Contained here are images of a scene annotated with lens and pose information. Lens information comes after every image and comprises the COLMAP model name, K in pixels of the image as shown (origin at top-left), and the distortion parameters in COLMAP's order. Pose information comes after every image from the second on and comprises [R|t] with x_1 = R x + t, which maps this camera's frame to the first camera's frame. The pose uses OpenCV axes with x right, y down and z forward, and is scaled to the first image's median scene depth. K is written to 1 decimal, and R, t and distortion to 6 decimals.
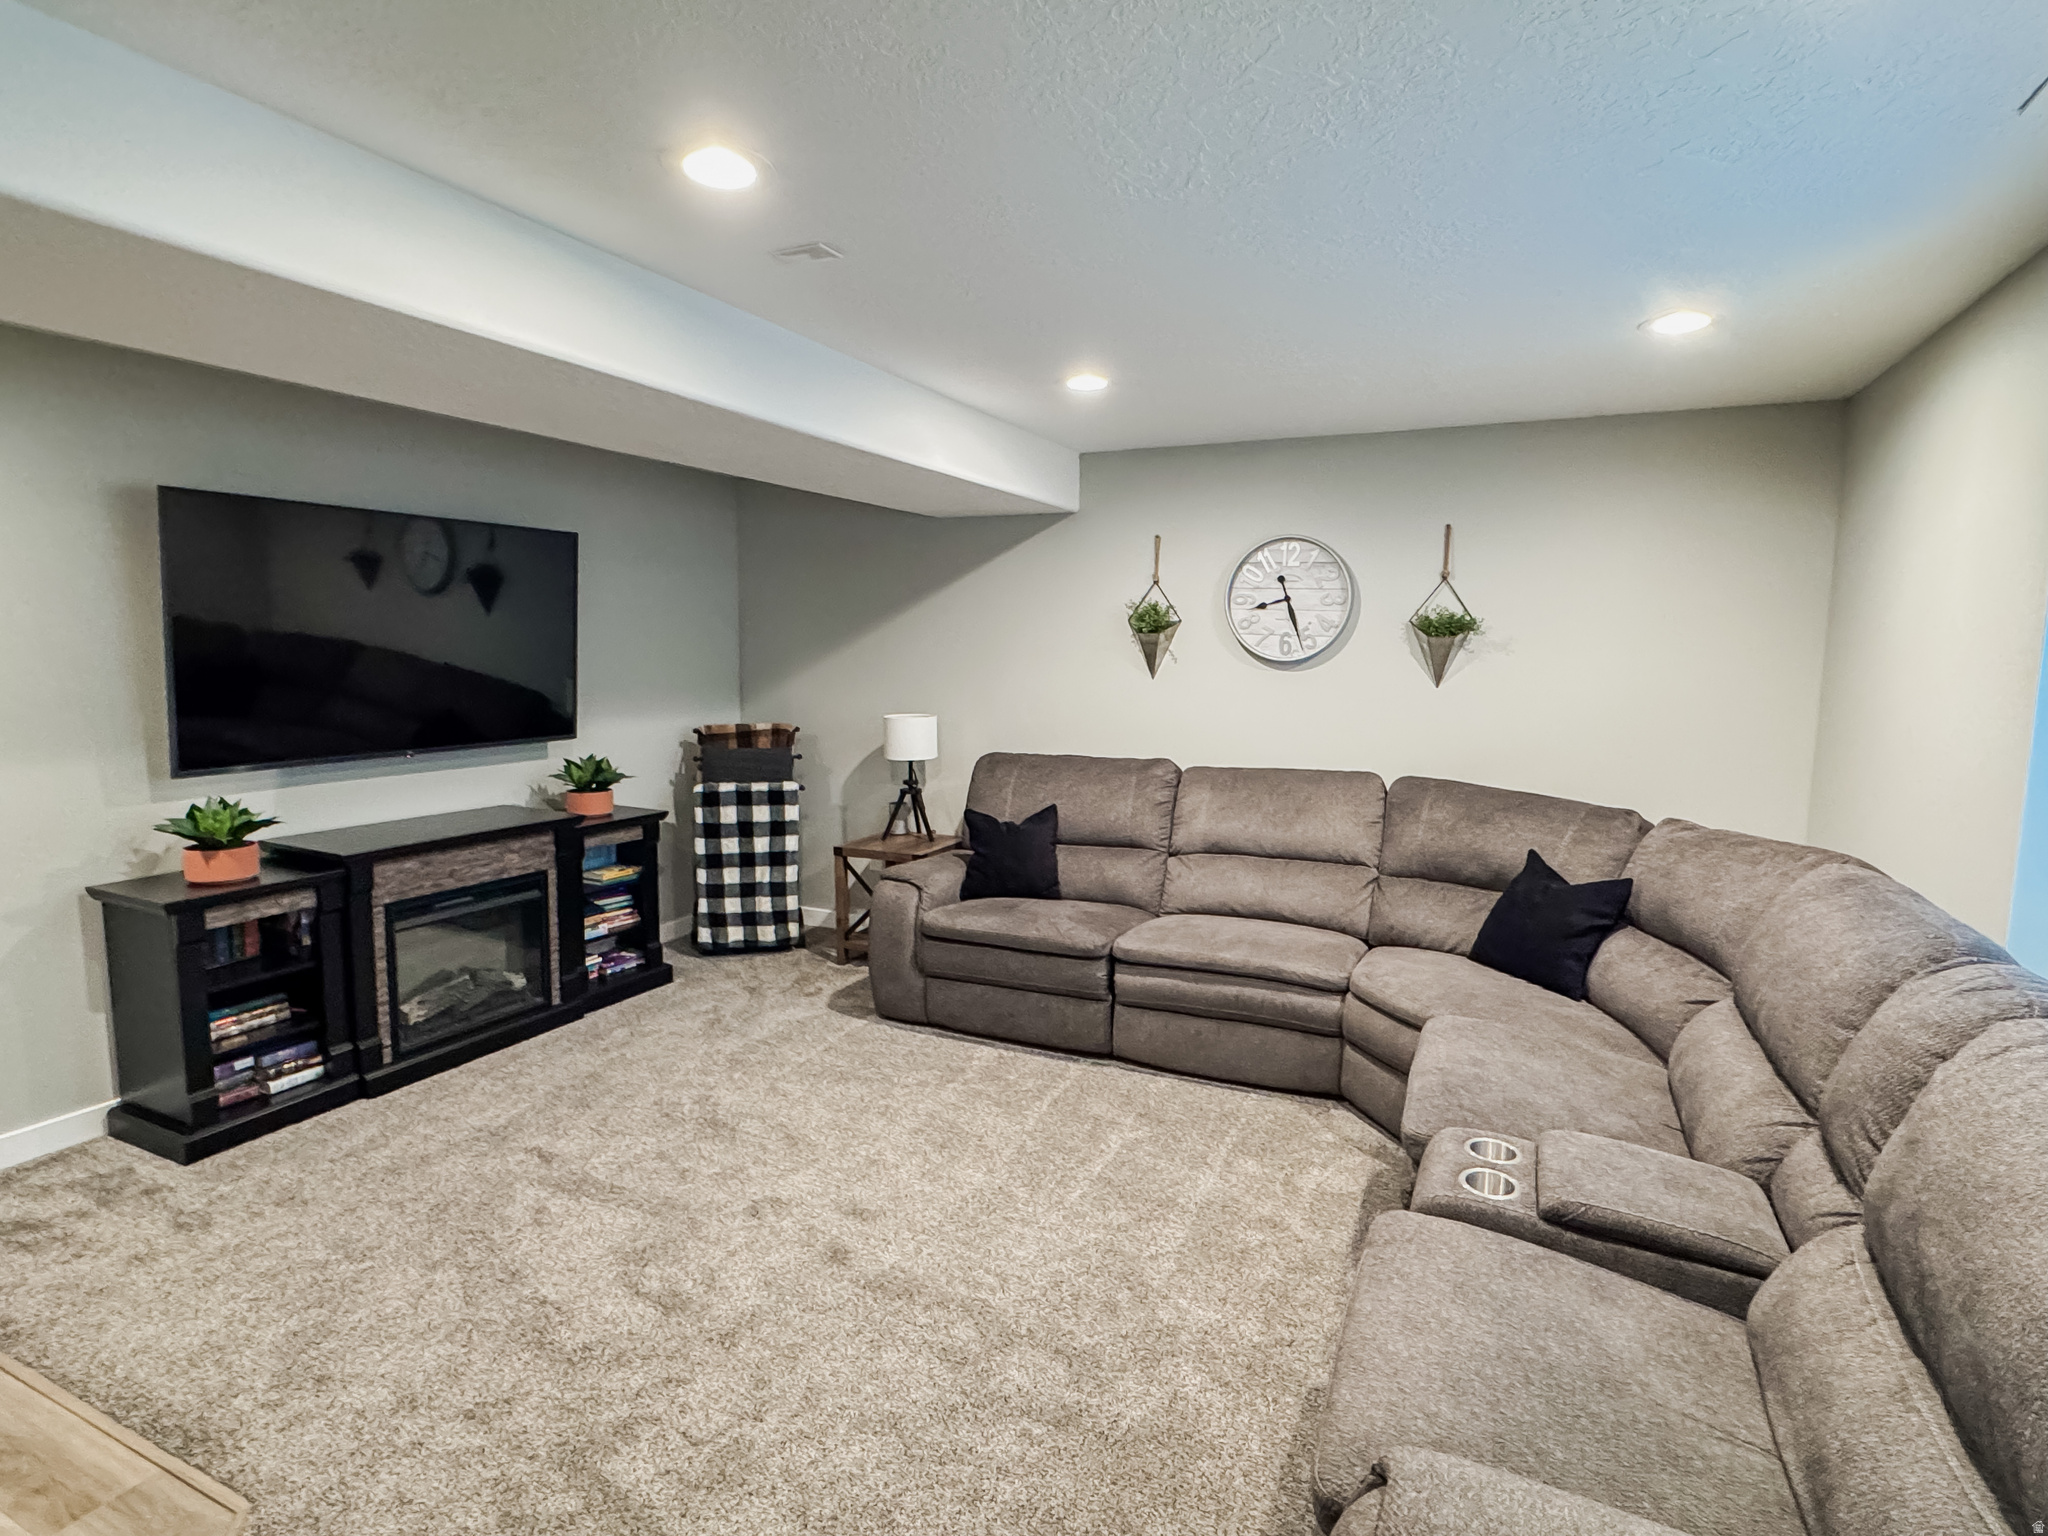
lens RADIAL K [[1058.3, 0, 1018.4], [0, 1058.3, 765.3], [0, 0, 1]] dist [-0.003552, -0.001090]
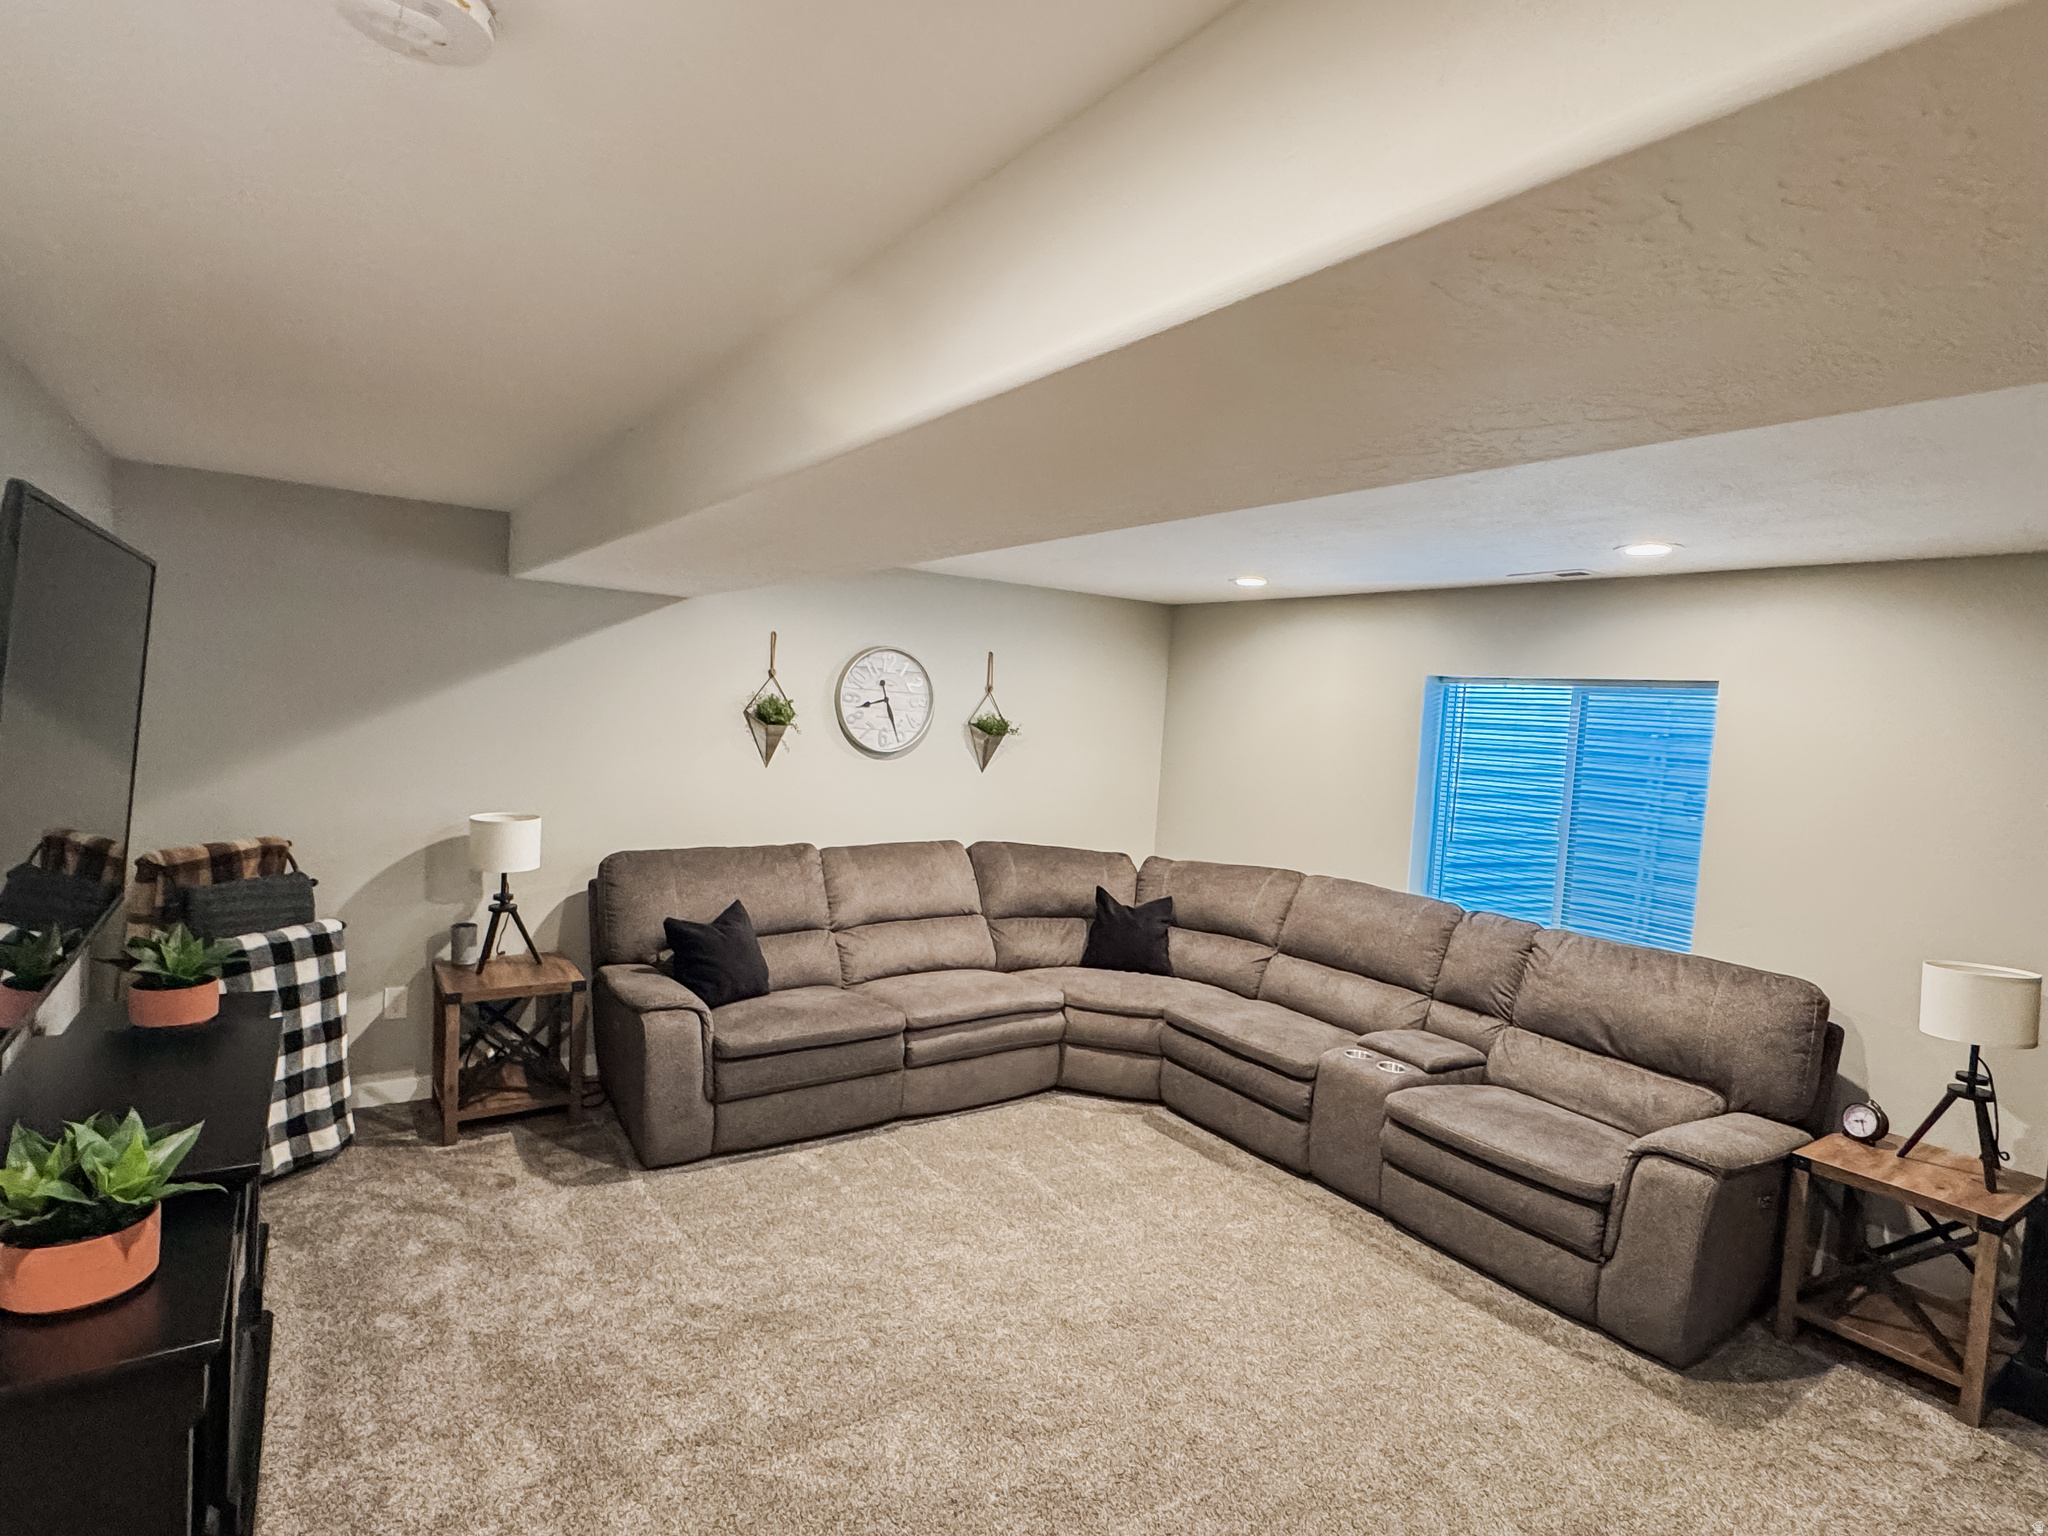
lens RADIAL K [[1058.3, 0, 1020.6], [0, 1058.3, 769.3], [0, 0, 1]] dist [-0.003552, -0.001090]
pose [[0.507325, -0.031954, 0.861162, -0.733298], [0.042313, 0.999031, 0.012143, -0.092693], [-0.860716, 0.030278, 0.508185, 0.287224]]
